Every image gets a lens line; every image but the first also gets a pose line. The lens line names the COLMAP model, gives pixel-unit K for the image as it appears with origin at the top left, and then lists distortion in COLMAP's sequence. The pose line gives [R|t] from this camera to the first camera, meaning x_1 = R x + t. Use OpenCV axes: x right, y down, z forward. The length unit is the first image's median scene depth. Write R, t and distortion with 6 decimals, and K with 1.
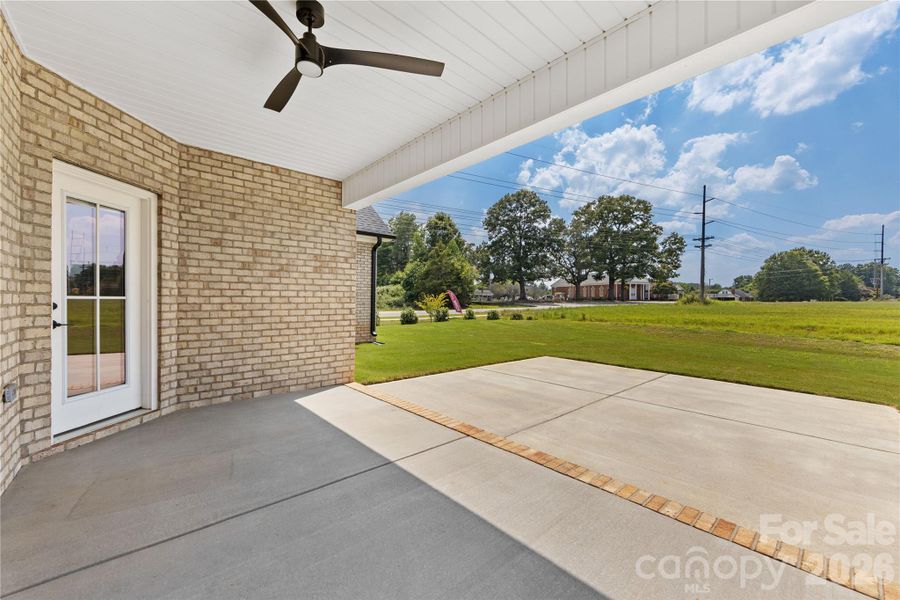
lens RADIAL K [[353.1, 0, 448.3], [0, 353.1, 302.5], [0, 0, 1]] dist [-0.001584, -0.000534]
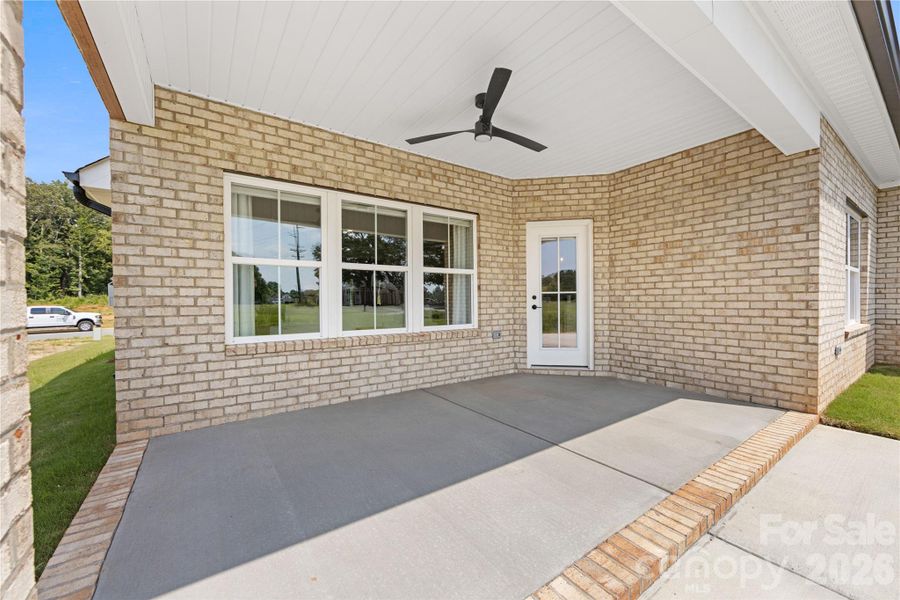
lens RADIAL K [[353.1, 0, 448.3], [0, 353.1, 302.5], [0, 0, 1]] dist [-0.001584, -0.000534]
pose [[-0.122768, 0.002447, -0.992432, 0.589986], [0.001228, 0.999997, 0.002314, 0.022916], [0.992435, -0.000935, -0.122770, 0.535271]]
